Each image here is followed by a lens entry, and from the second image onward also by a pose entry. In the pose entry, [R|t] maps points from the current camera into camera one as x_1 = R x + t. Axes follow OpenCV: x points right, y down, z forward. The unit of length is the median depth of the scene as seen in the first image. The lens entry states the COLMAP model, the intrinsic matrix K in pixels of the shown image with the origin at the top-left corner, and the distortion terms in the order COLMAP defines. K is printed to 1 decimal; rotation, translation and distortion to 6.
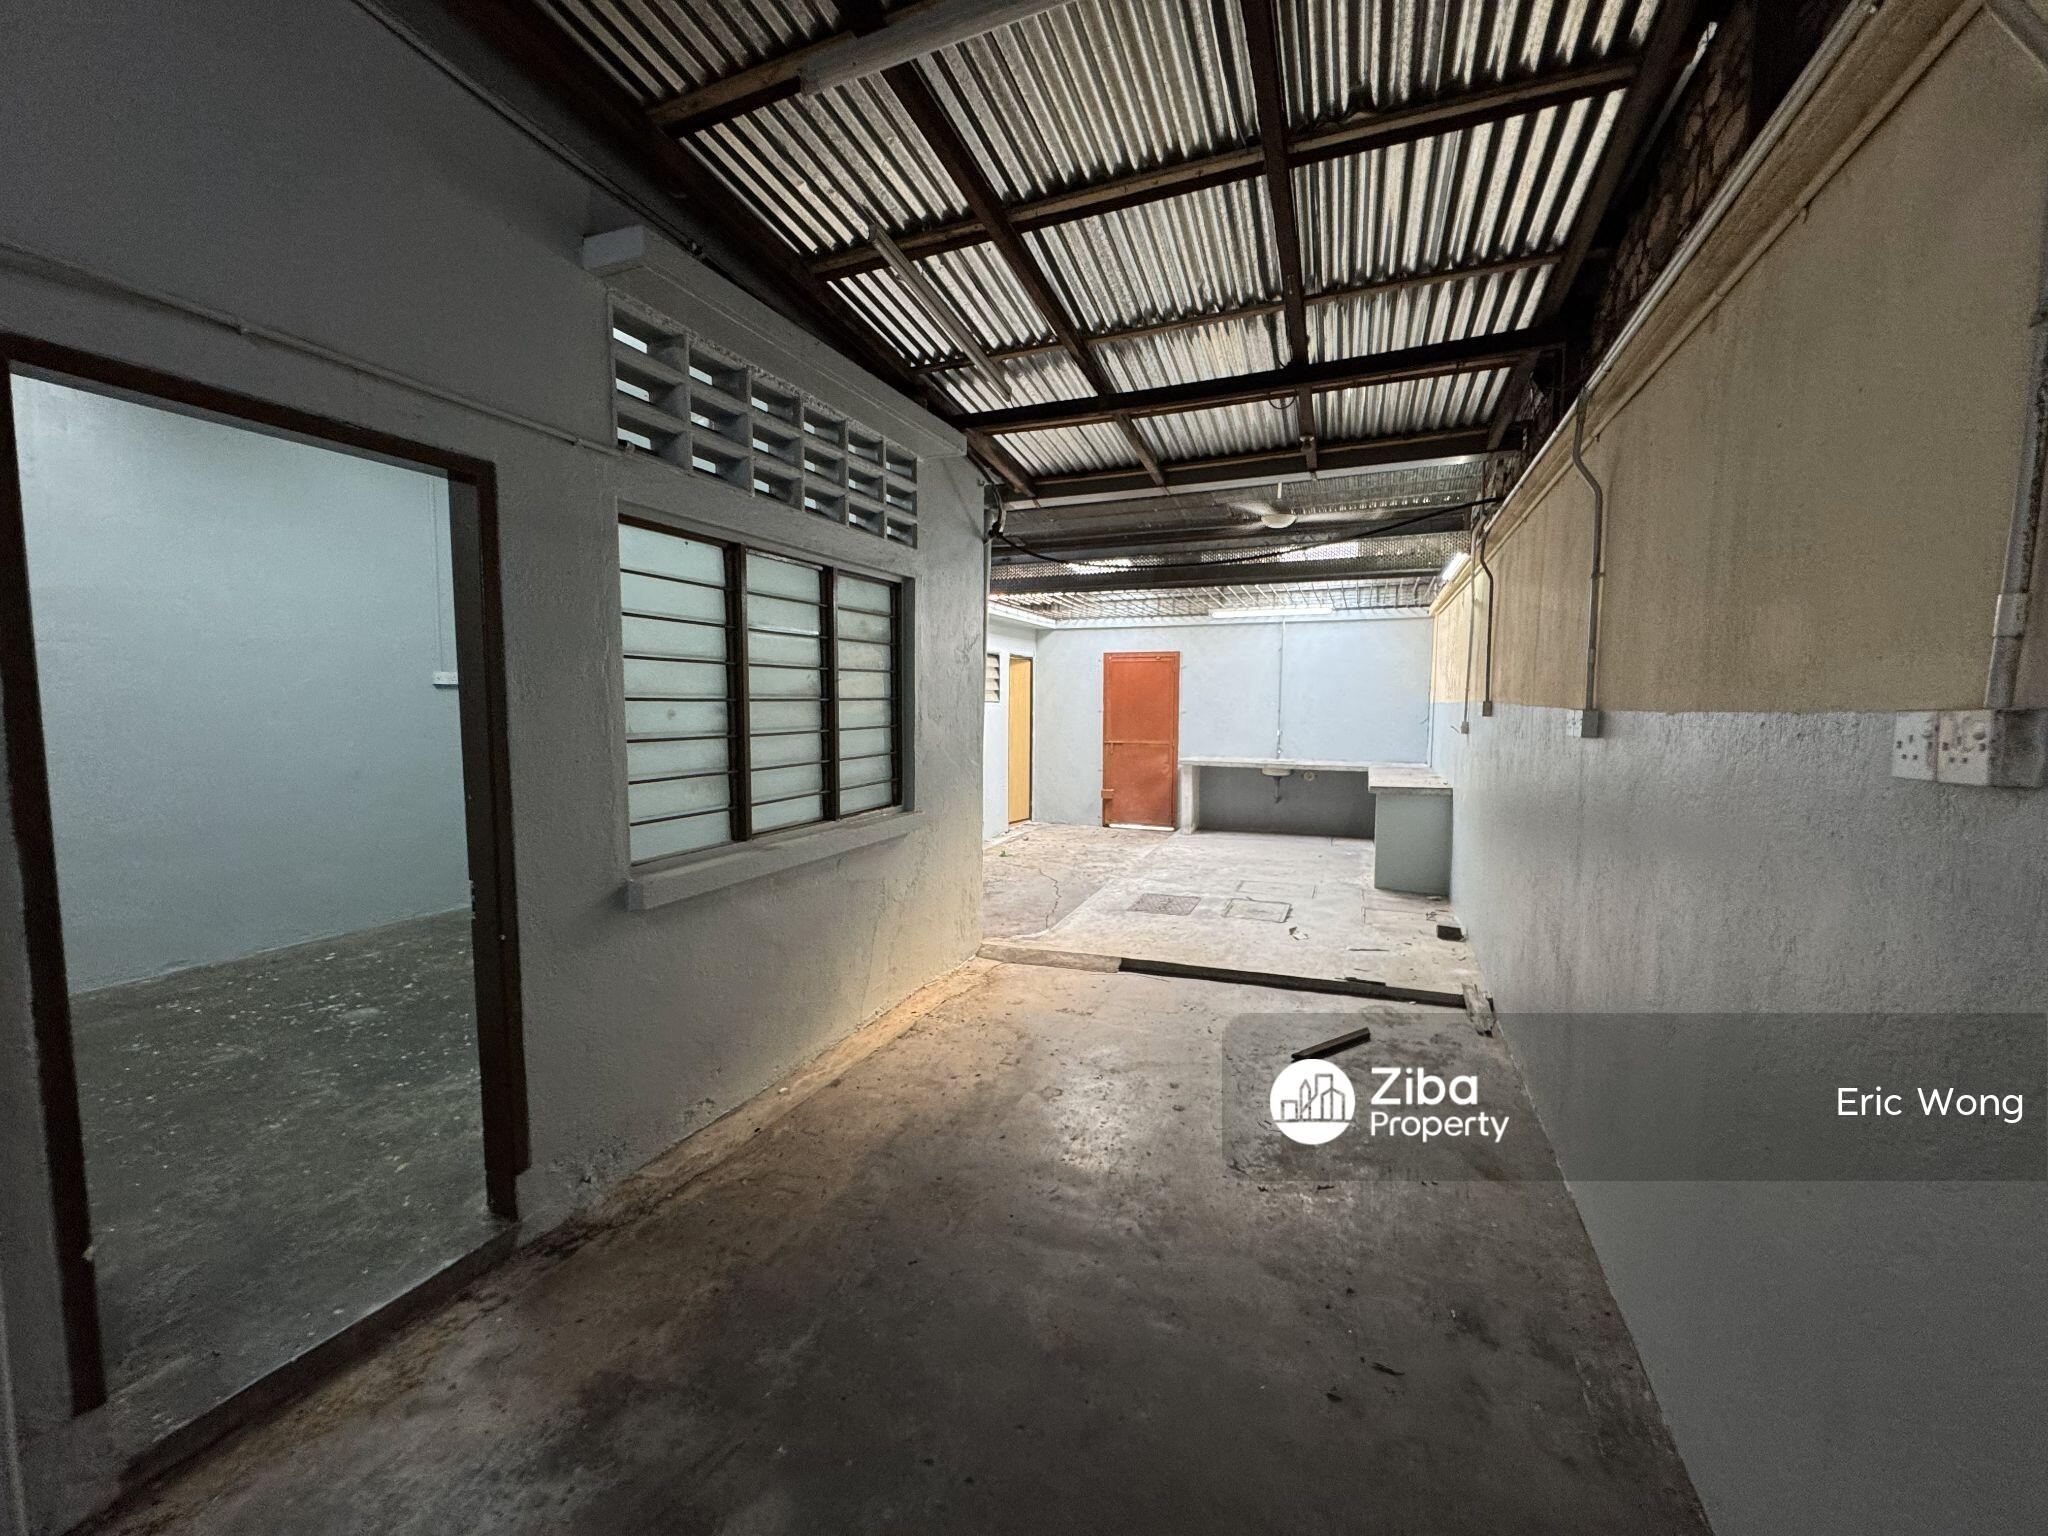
lens RADIAL K [[820.4, 0, 1016.0], [0, 820.4, 770.9], [0, 0, 1]] dist [-0.003795, 0.001744]
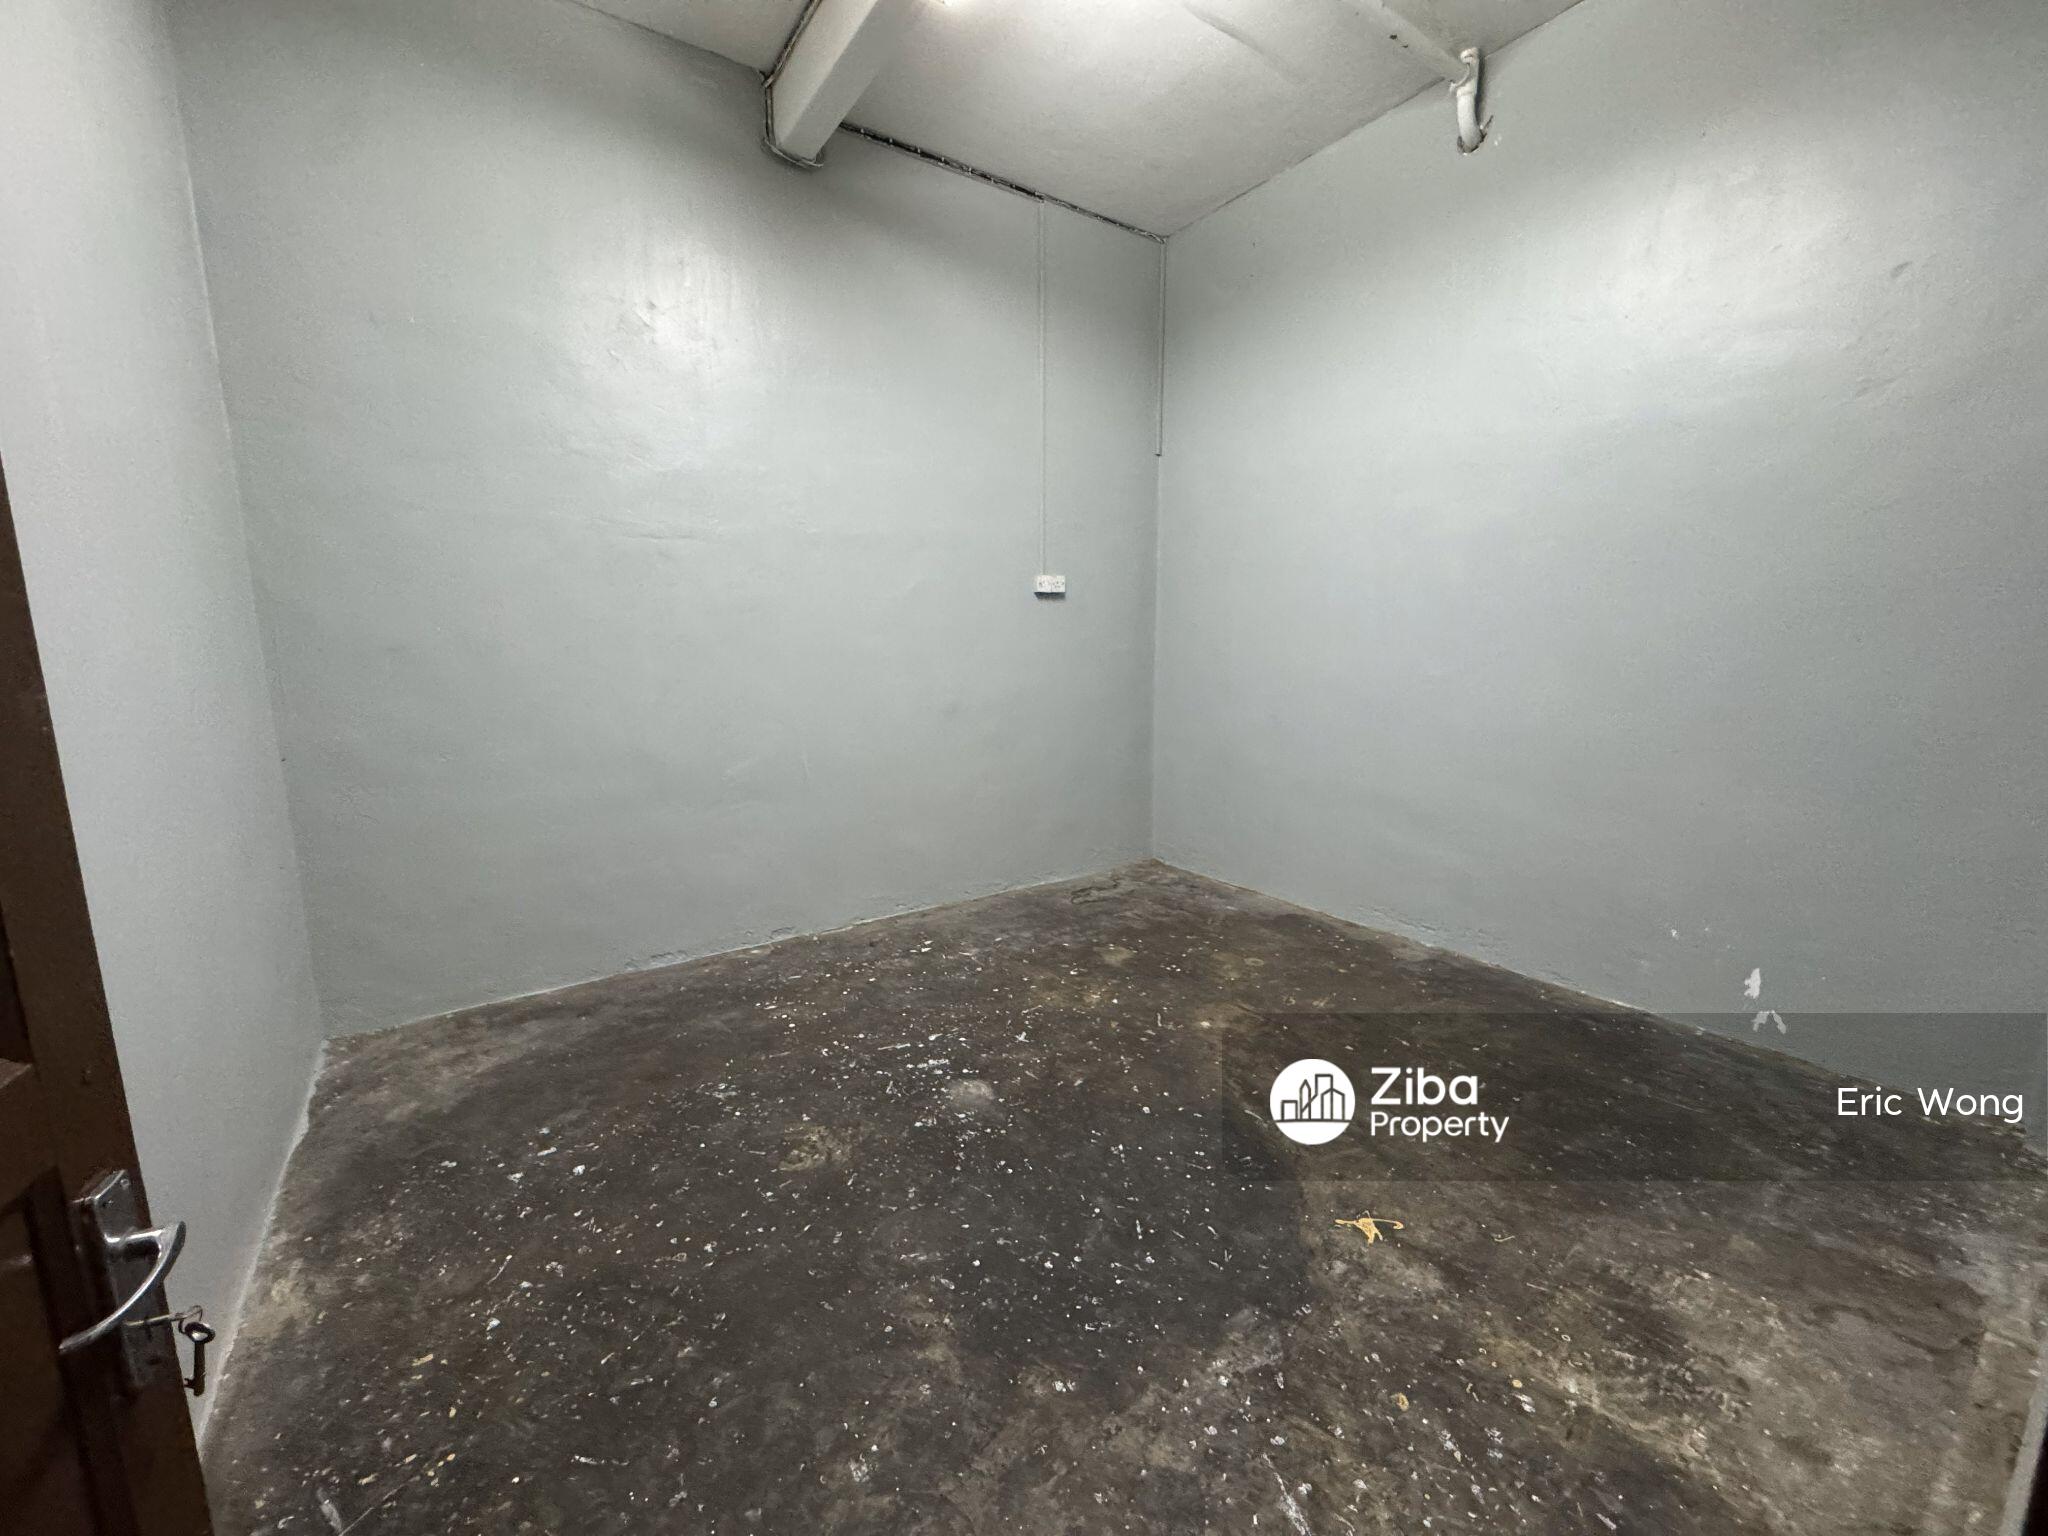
lens RADIAL K [[820.4, 0, 1022.8], [0, 820.4, 770.1], [0, 0, 1]] dist [-0.003795, 0.001744]
pose [[0.845580, 0.078823, -0.527998, -0.438478], [-0.036895, 0.995303, 0.089499, -0.012155], [0.532573, -0.056198, 0.844516, 0.486383]]
